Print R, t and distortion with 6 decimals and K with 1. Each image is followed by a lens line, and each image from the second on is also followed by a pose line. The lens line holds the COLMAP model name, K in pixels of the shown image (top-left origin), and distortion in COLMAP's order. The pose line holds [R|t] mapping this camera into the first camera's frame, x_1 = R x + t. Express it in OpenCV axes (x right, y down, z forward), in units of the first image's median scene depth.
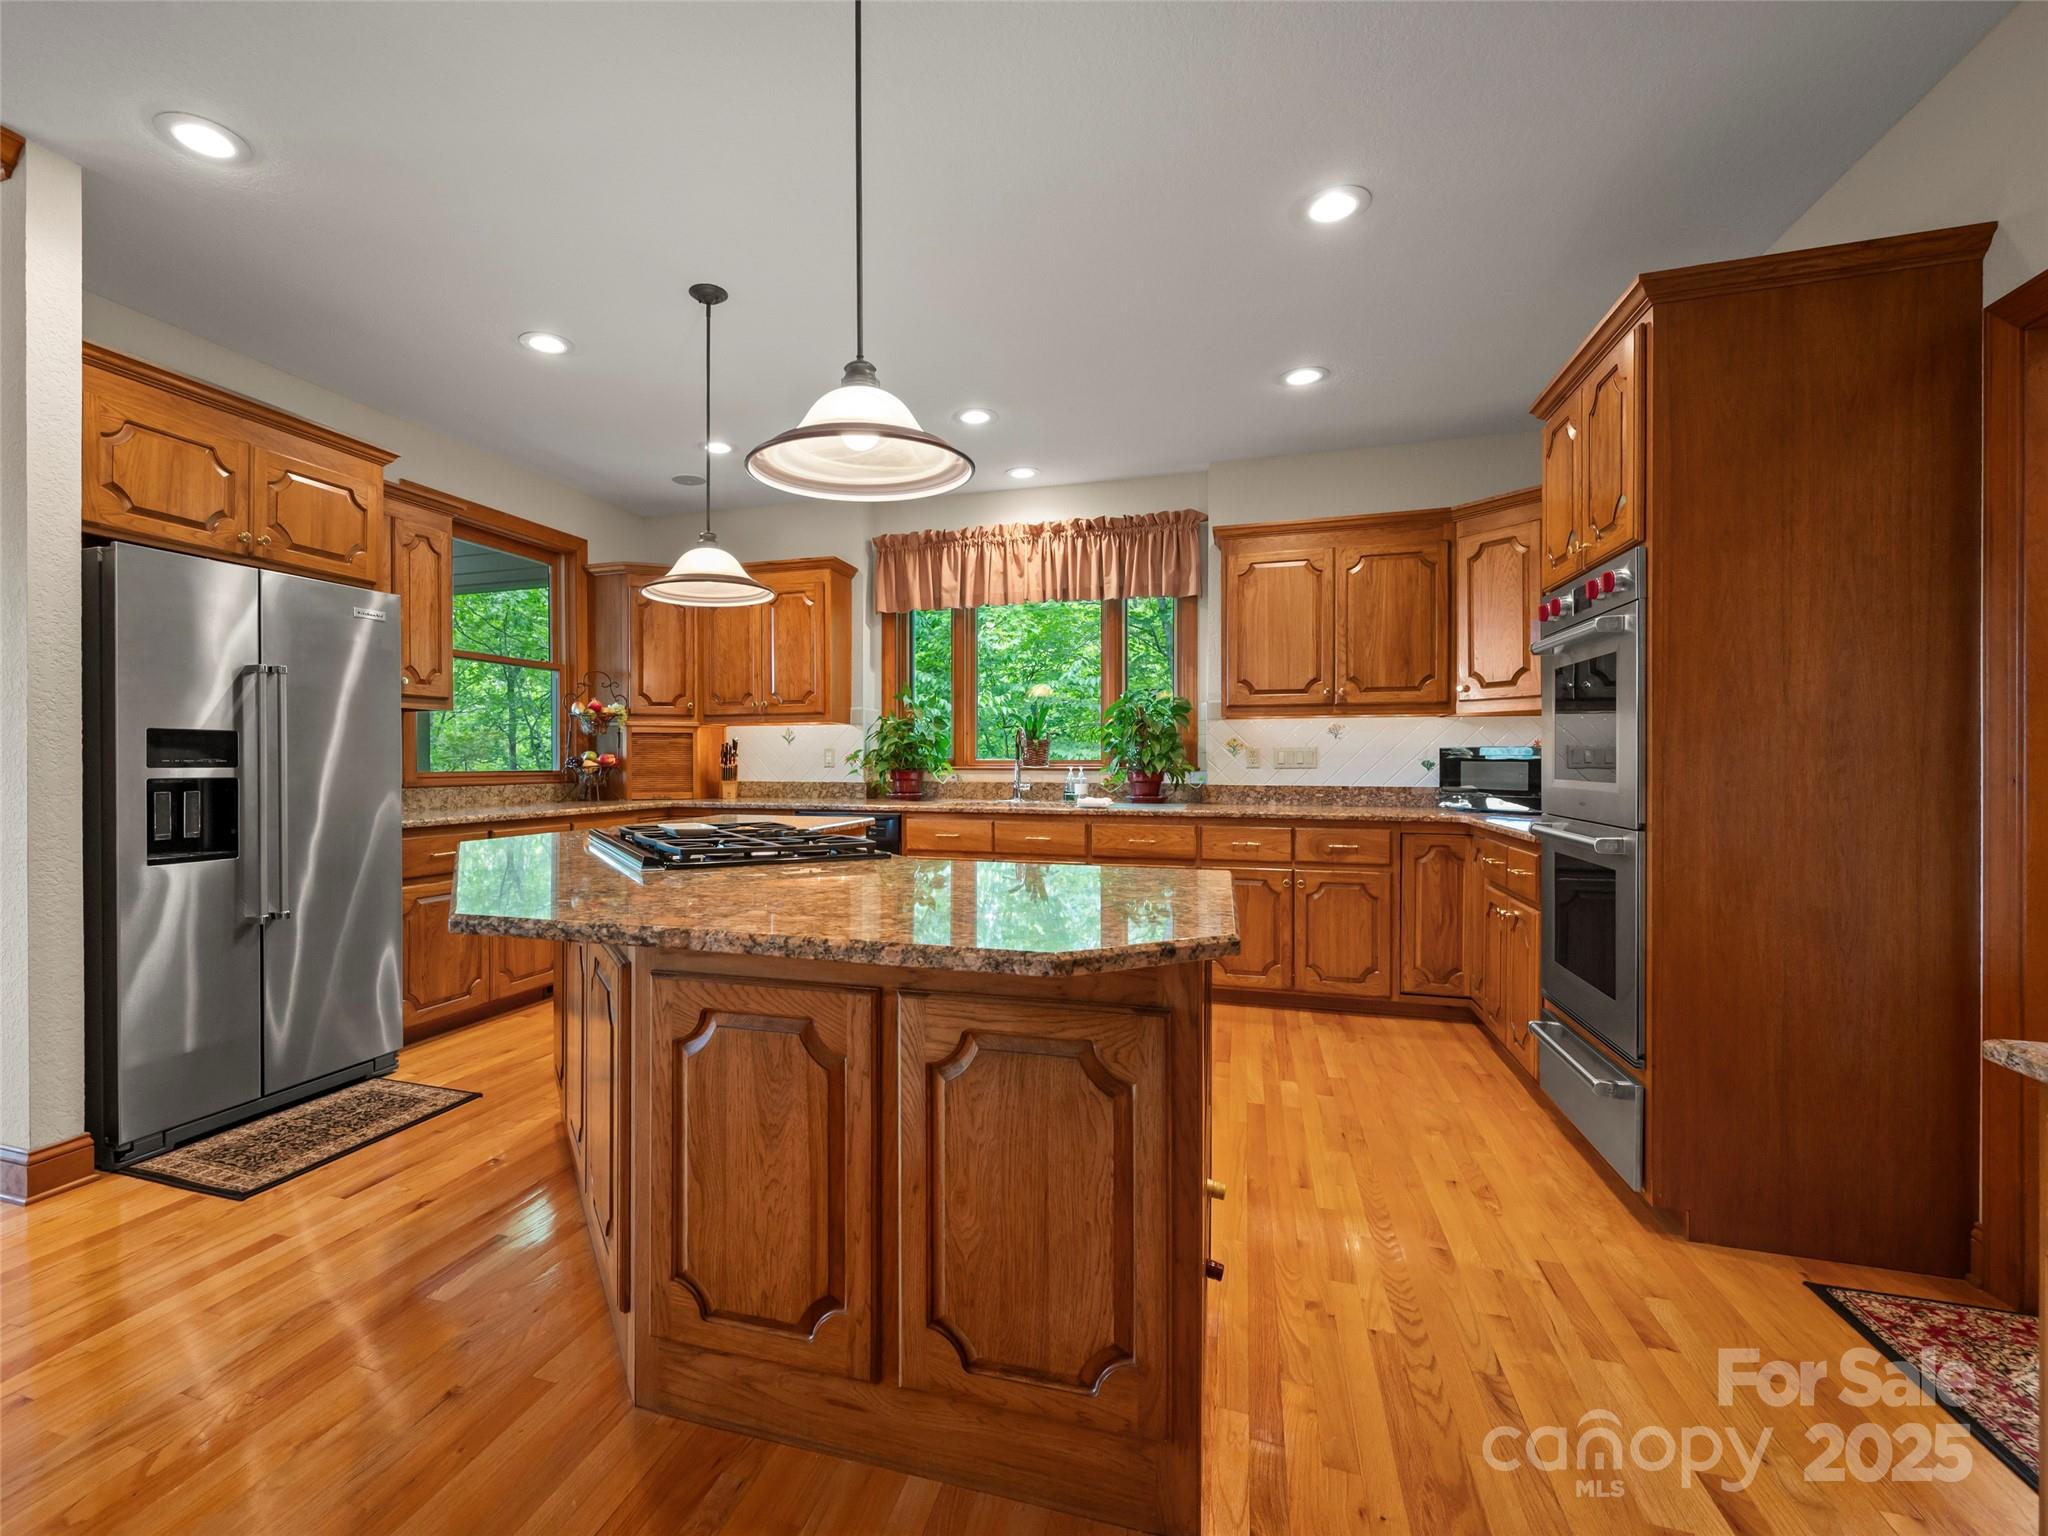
lens RADIAL K [[916.4, 0, 976.0], [0, 916.4, 772.0], [0, 0, 1]] dist [0.001095, -0.000107]
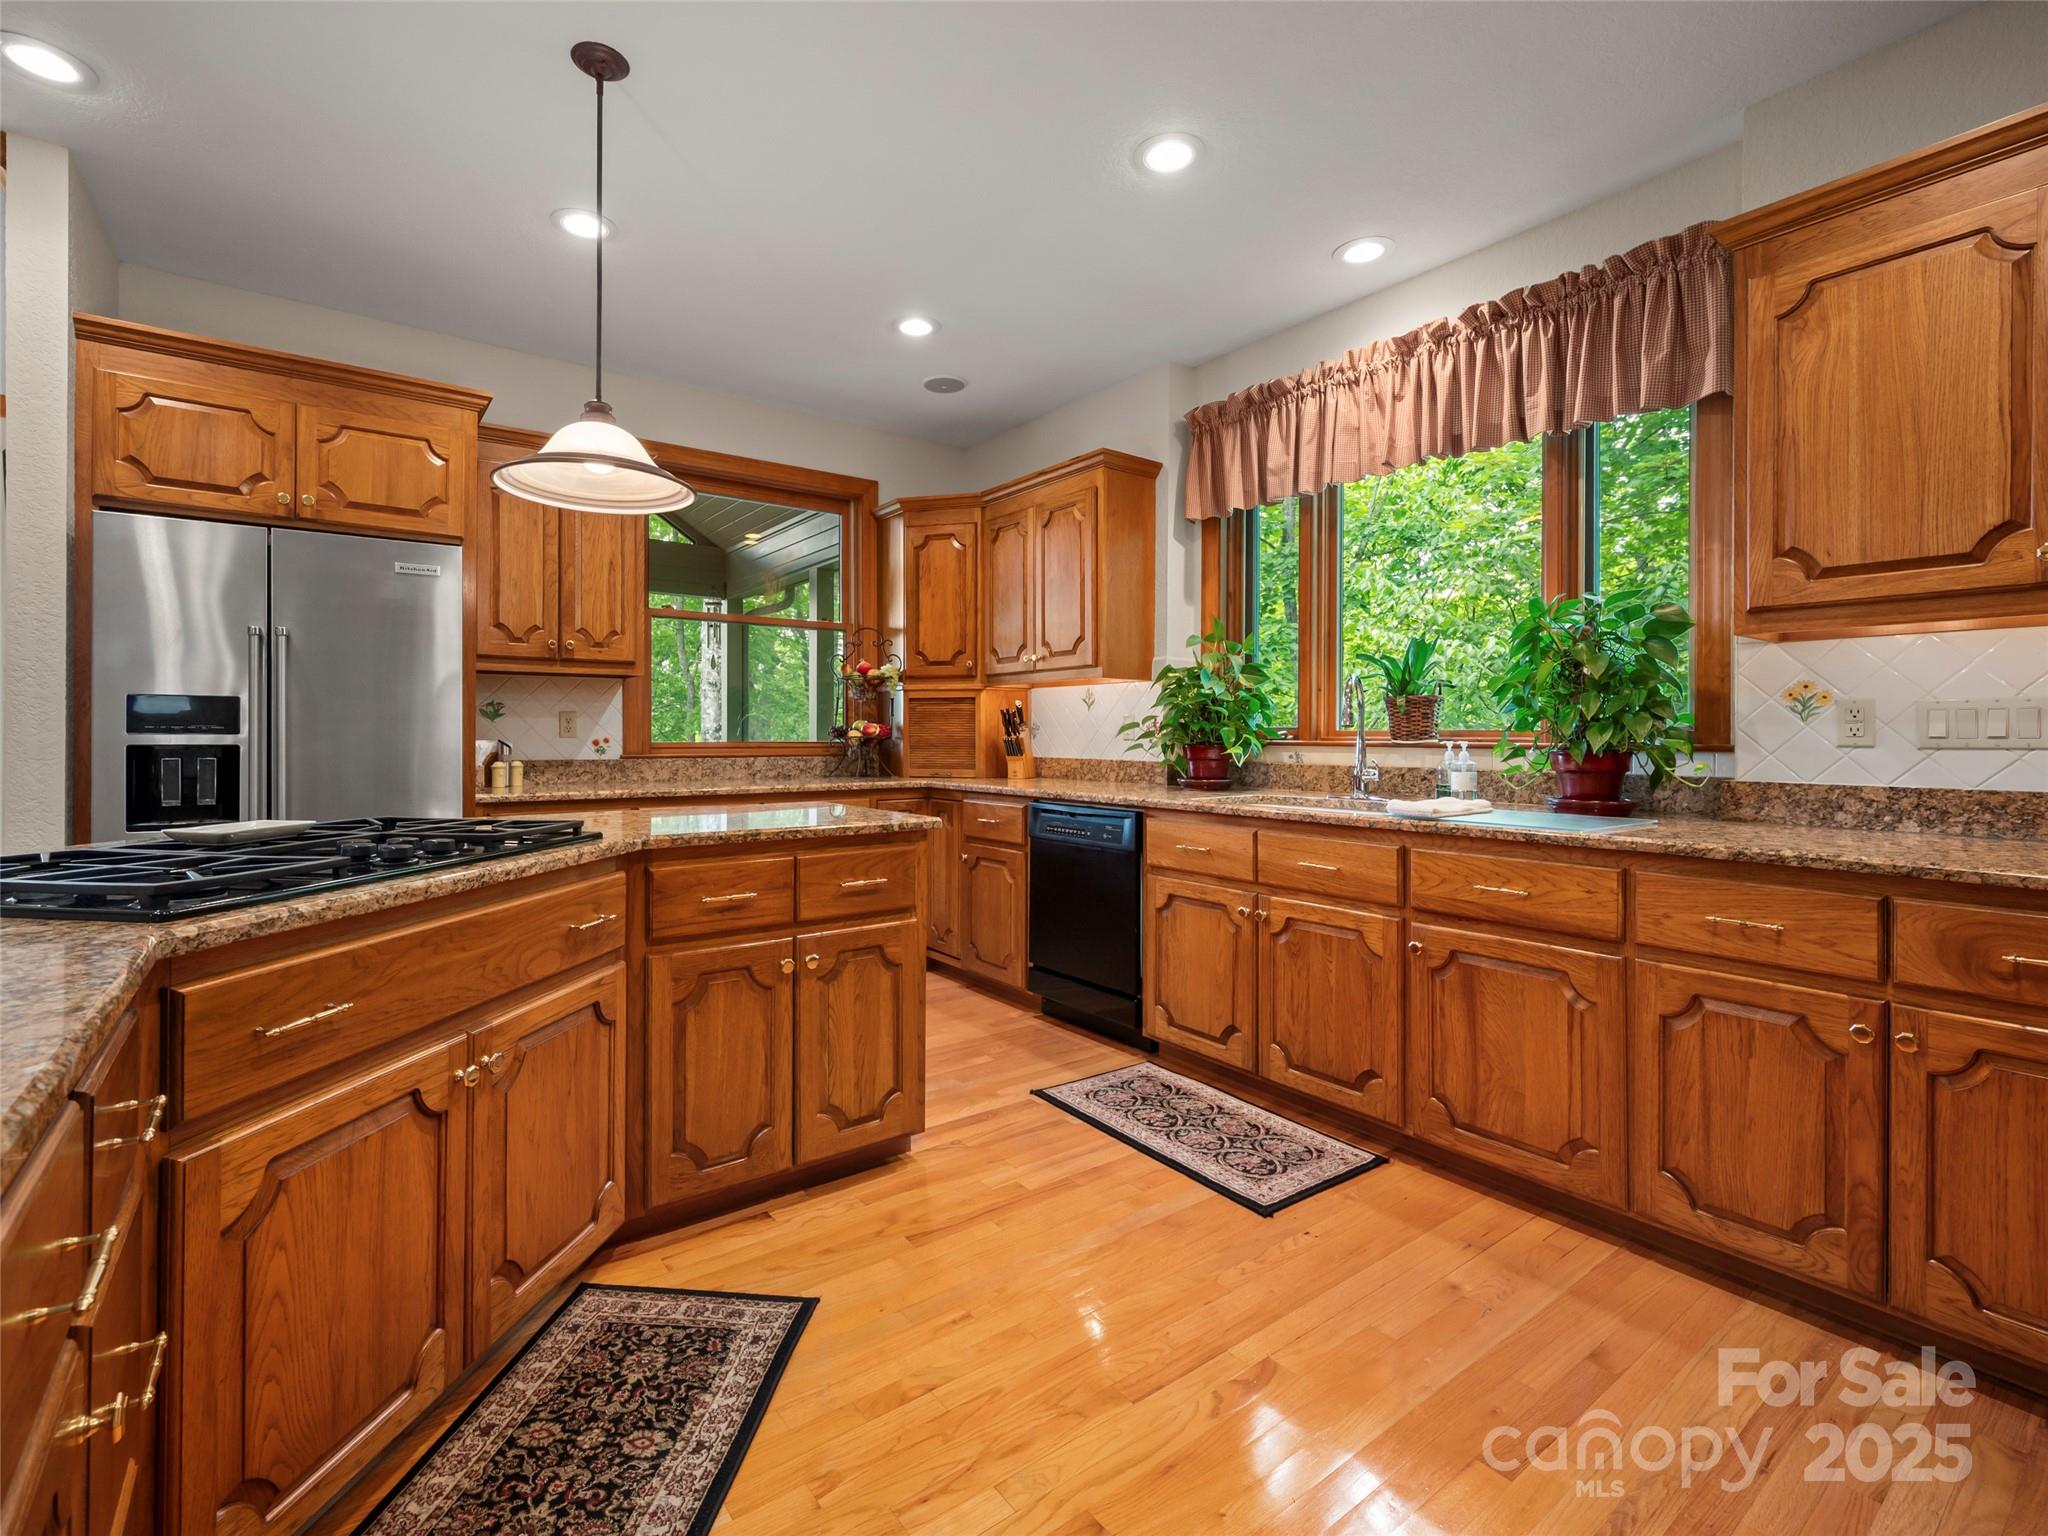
lens RADIAL K [[956.7, 0, 987.2], [0, 956.7, 739.7], [0, 0, 1]] dist [-0.000798, 0.000392]
pose [[0.801771, 0.006124, -0.597600, 0.235317], [-0.010009, 0.999945, -0.003182, -0.002182], [0.597548, 0.008533, 0.801788, 0.361863]]
